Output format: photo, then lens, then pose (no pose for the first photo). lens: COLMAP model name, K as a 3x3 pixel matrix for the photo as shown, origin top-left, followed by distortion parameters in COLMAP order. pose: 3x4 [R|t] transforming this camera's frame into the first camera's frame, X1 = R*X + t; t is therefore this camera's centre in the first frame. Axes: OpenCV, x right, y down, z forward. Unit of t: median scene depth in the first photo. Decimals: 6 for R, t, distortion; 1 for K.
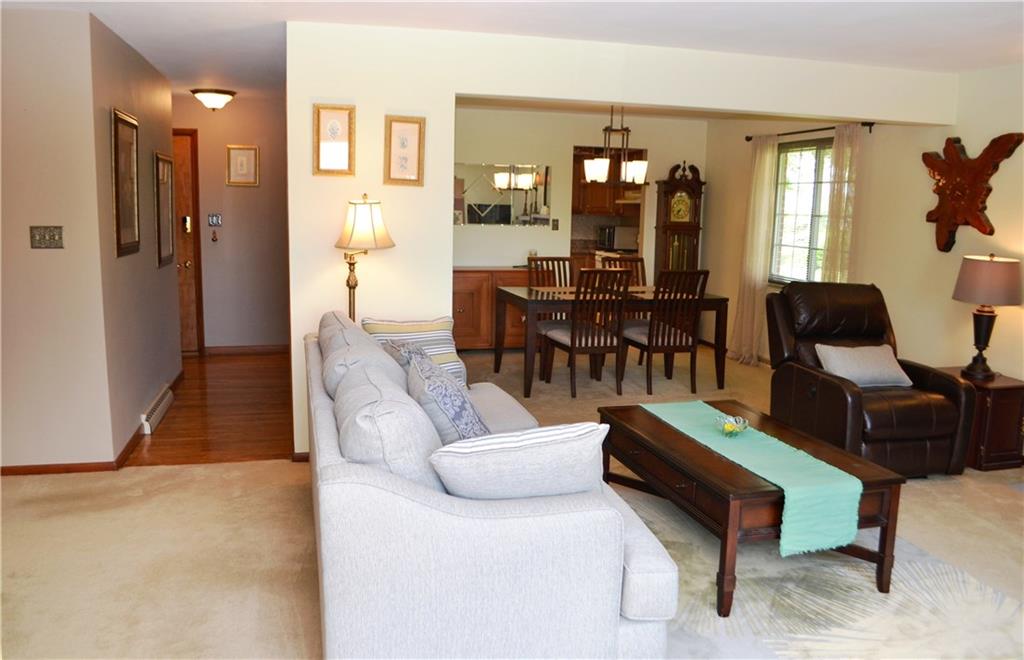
lens RADIAL K [[813.0, 0, 512.0], [0, 813.0, 330.0], [0, 0, 1]] dist [-0.061694, -0.000817]
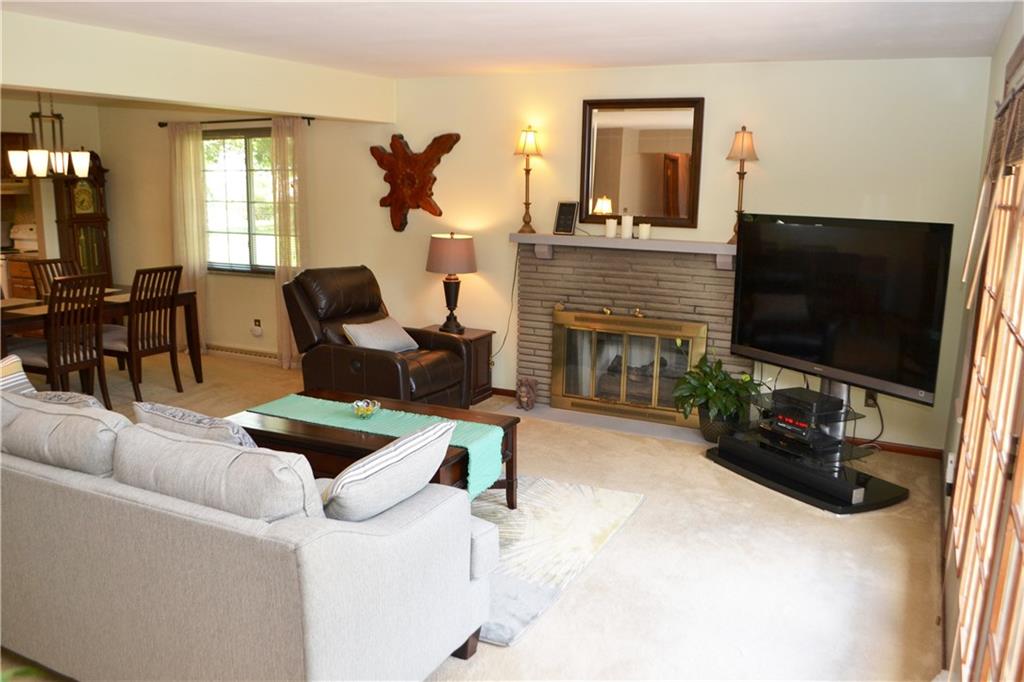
lens RADIAL K [[818.3, 0, 516.8], [0, 818.3, 353.3], [0, 0, 1]] dist [-0.077122, 0.009861]
pose [[0.670013, -0.167375, 0.723234, -0.261045], [0.121337, 0.985840, 0.115741, -0.041622], [-0.732366, 0.010207, 0.680835, 0.055395]]
